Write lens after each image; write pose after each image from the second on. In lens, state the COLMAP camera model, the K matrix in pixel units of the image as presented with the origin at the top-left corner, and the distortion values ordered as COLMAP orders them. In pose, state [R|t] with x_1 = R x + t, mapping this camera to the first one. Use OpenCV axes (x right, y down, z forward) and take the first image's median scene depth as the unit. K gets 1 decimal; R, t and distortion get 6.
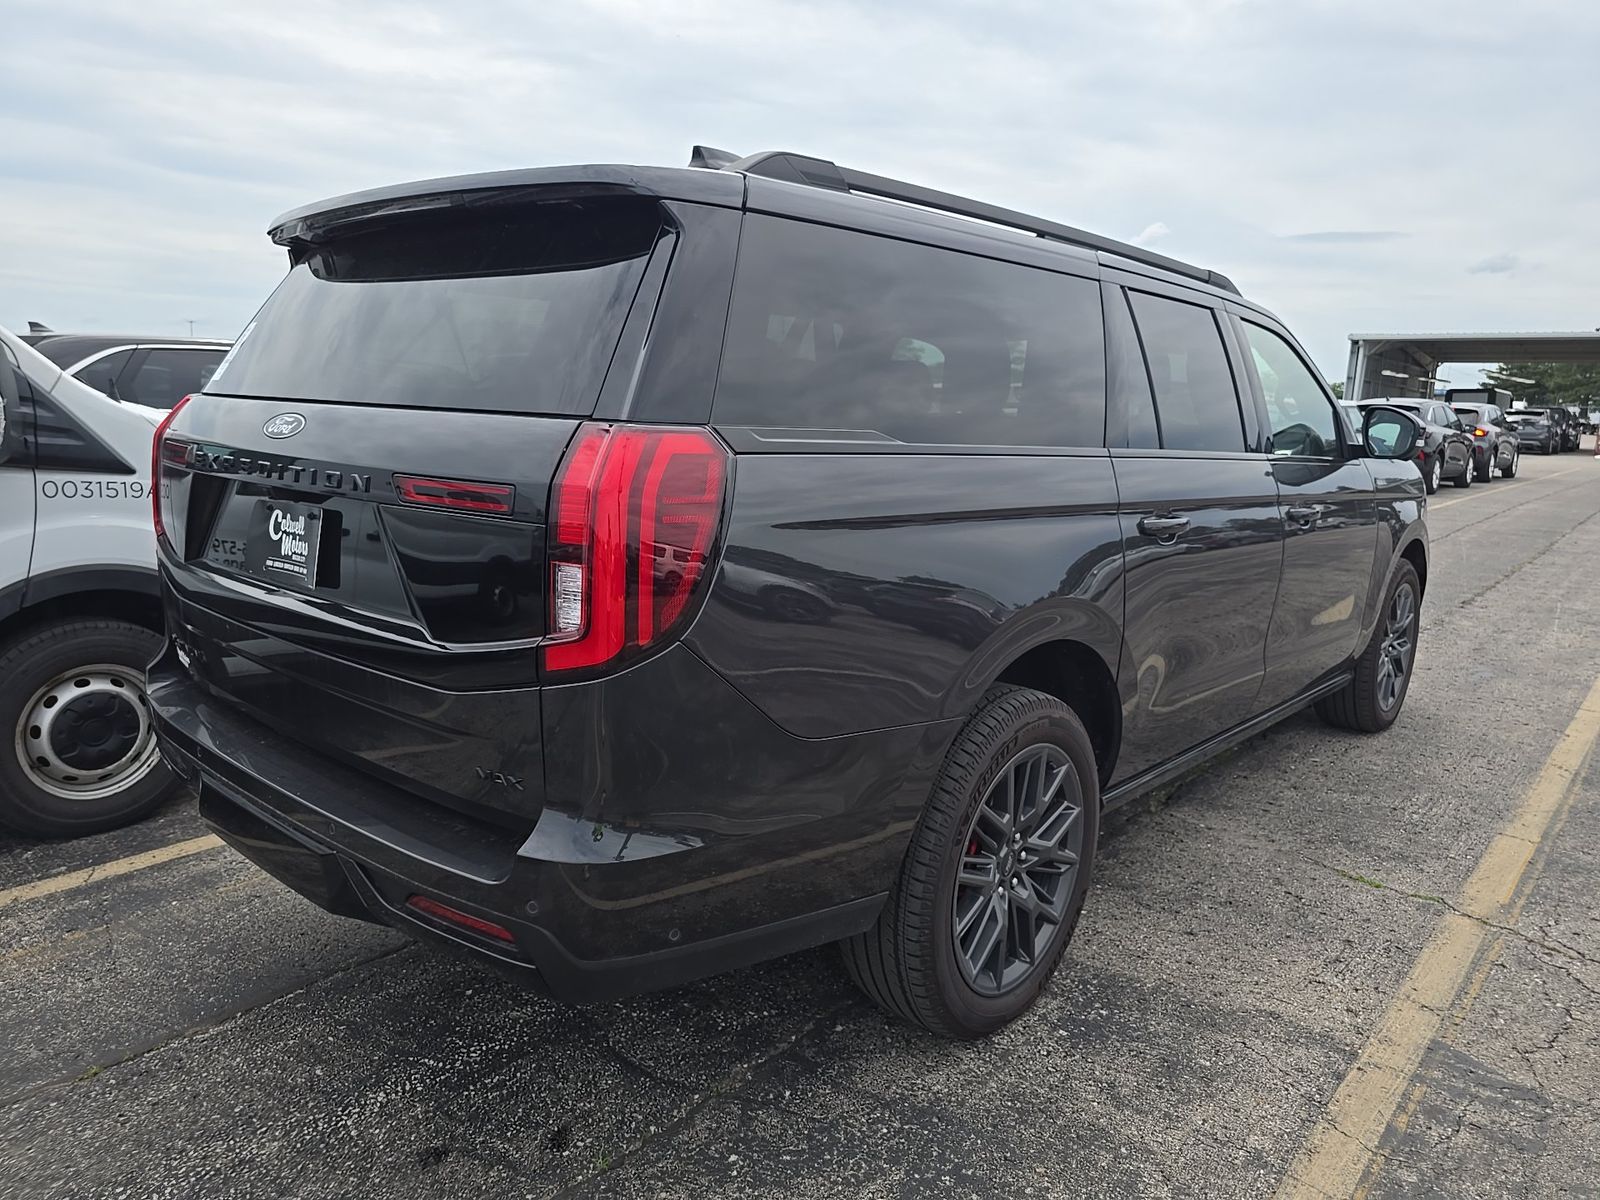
lens RADIAL K [[1064.9, 0, 692.4], [0, 1064.9, 605.5], [0, 0, 1]] dist [0.002910, 0.000276]
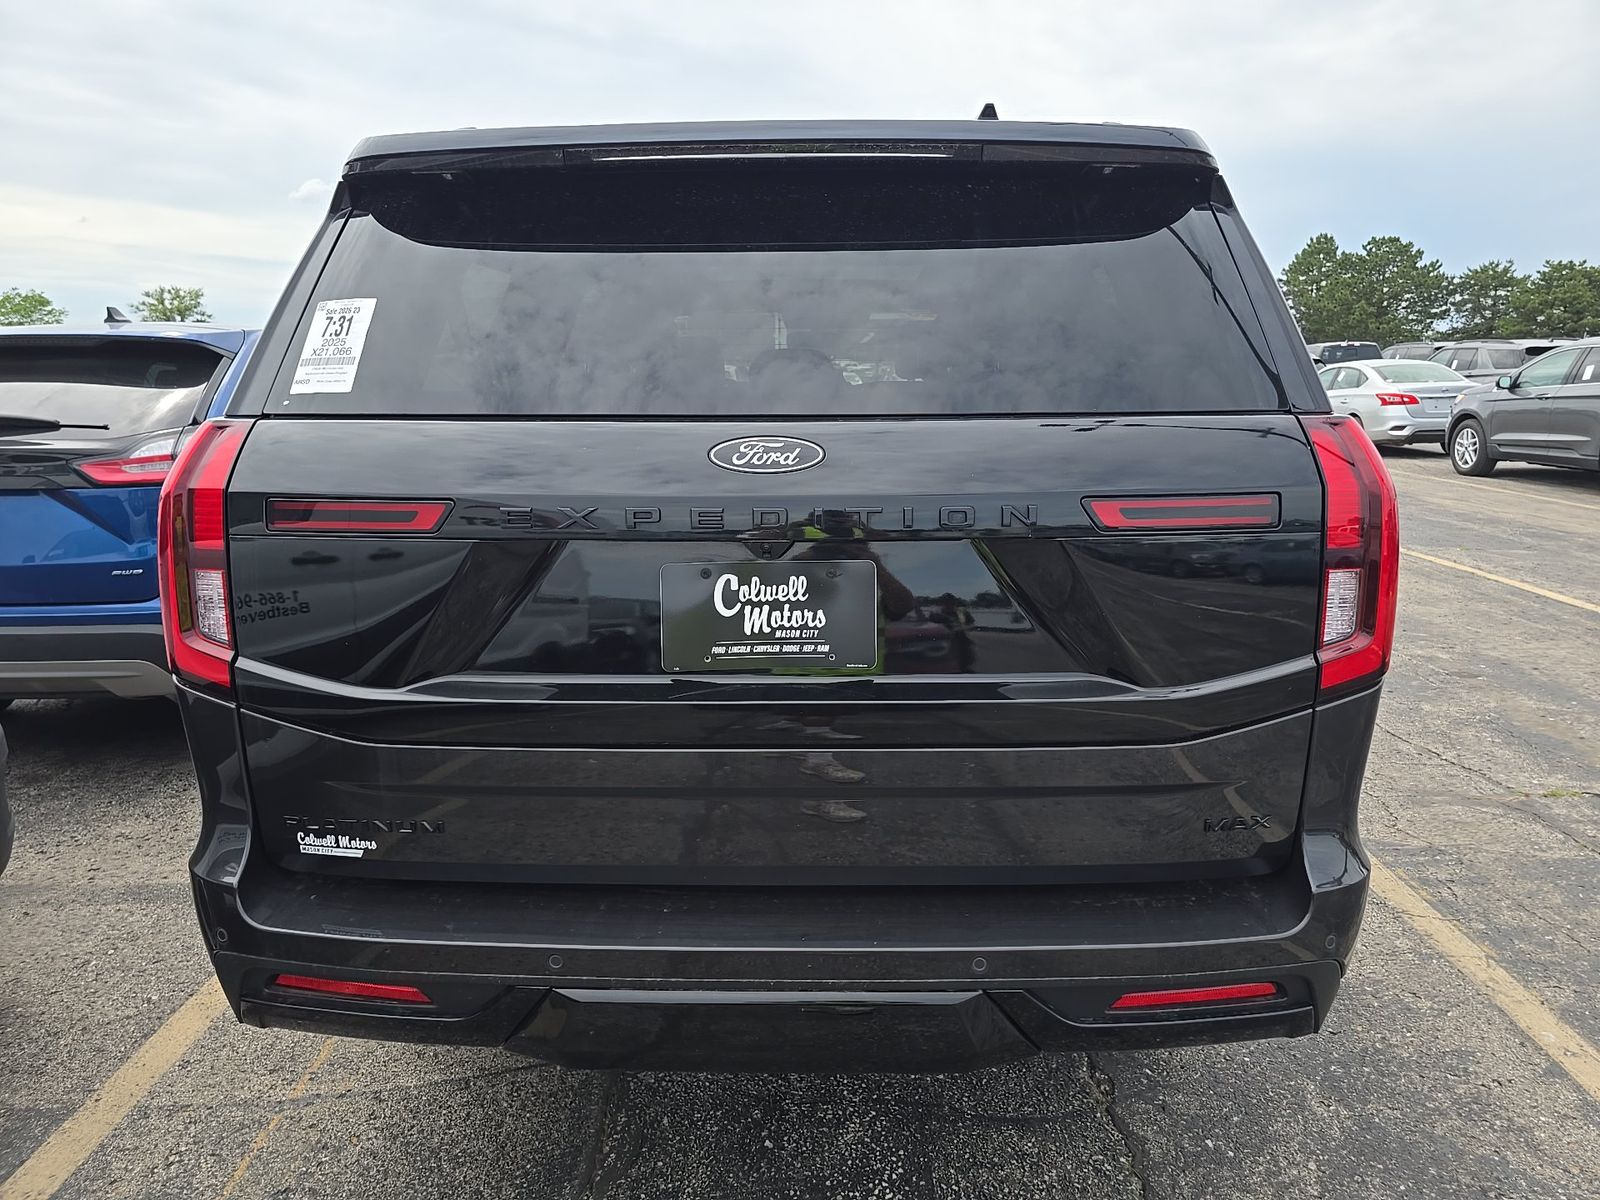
lens RADIAL K [[1091.0, 0, 800.0], [0, 1091.0, 600.0], [0, 0, 1]] dist [0.089714, -0.098282]
pose [[0.763359, -0.169122, 0.623442, -0.810413], [0.157757, 0.984704, 0.073960, -0.119057], [-0.626415, 0.041894, 0.778363, 0.404676]]
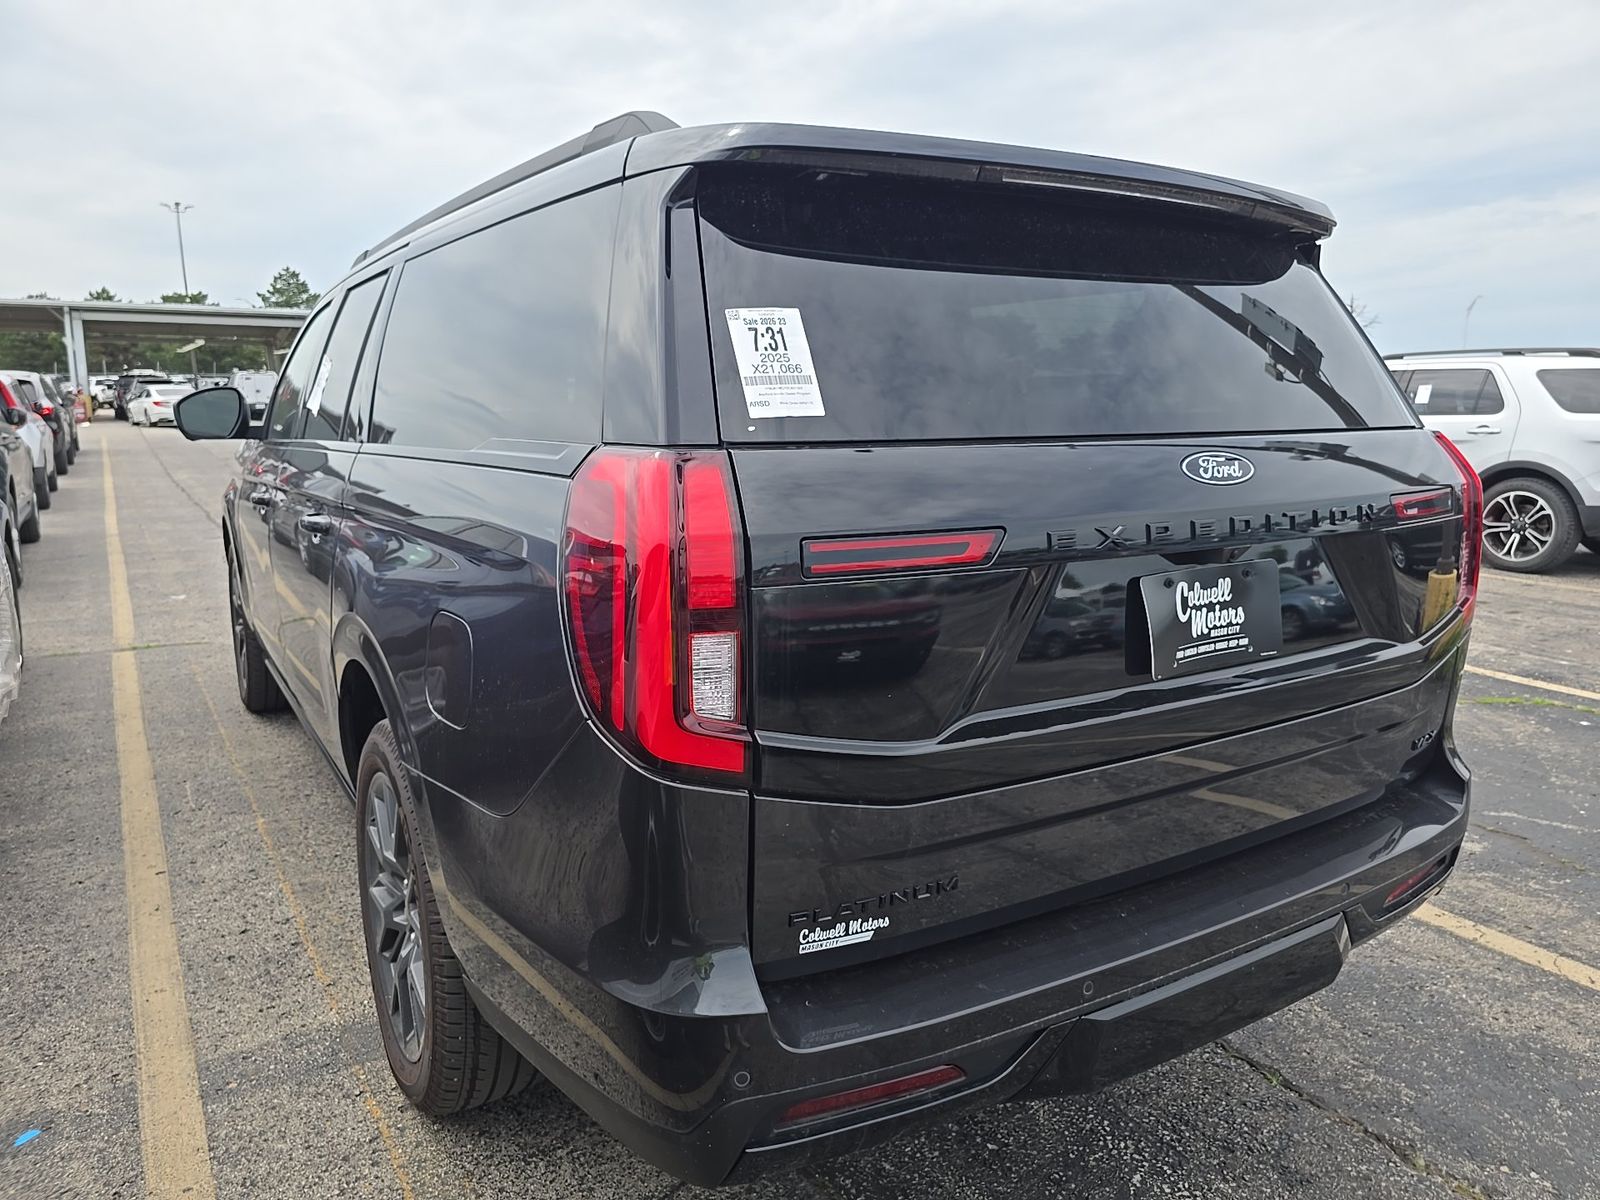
lens RADIAL K [[1114.6, 0, 800.0], [0, 1114.6, 600.0], [0, 0, 1]] dist [0.034406, -0.036569]
pose [[0.285966, -0.214484, 0.933927, -1.208778], [0.192195, 0.967661, 0.163382, -0.258727], [-0.938768, 0.132774, 0.317941, 1.005536]]
